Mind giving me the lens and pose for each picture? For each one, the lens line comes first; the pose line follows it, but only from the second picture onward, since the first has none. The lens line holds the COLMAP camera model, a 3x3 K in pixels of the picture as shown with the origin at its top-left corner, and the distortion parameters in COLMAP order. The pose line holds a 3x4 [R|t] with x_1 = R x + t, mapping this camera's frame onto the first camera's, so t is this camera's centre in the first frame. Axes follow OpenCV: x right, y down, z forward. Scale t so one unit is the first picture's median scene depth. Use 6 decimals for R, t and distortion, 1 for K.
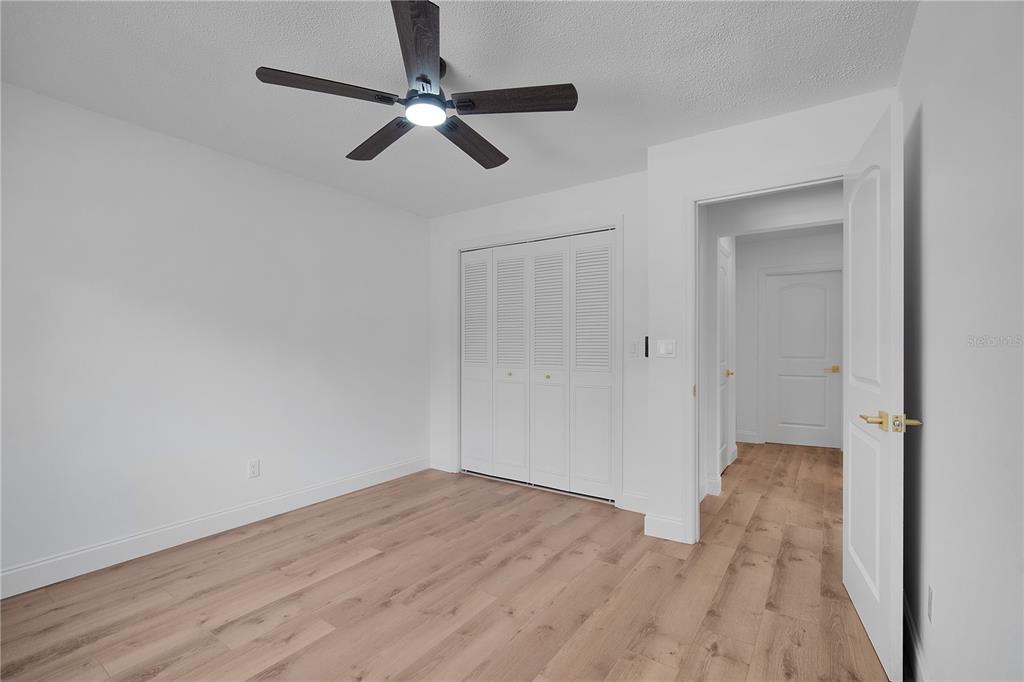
lens RADIAL K [[464.7, 0, 504.6], [0, 464.7, 343.9], [0, 0, 1]] dist [-0.001427, -0.000102]
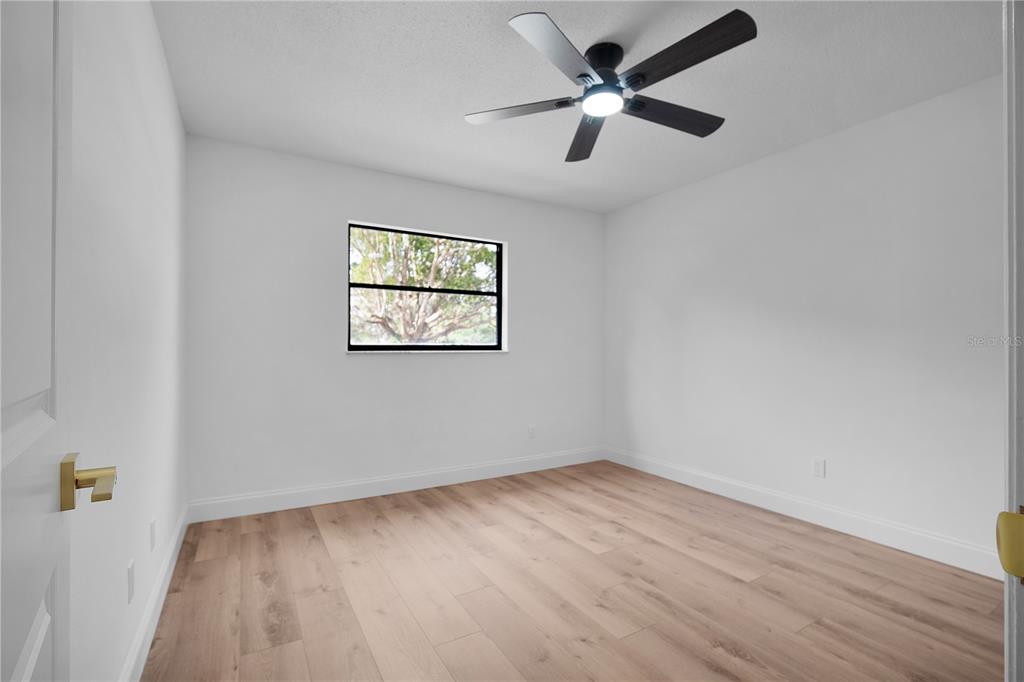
lens RADIAL K [[464.7, 0, 504.6], [0, 464.7, 343.9], [0, 0, 1]] dist [-0.001427, -0.000102]
pose [[-0.420178, -0.007565, -0.907410, 0.684157], [0.001784, 0.999956, -0.009163, 0.035463], [0.907440, -0.005469, -0.420146, 0.988036]]
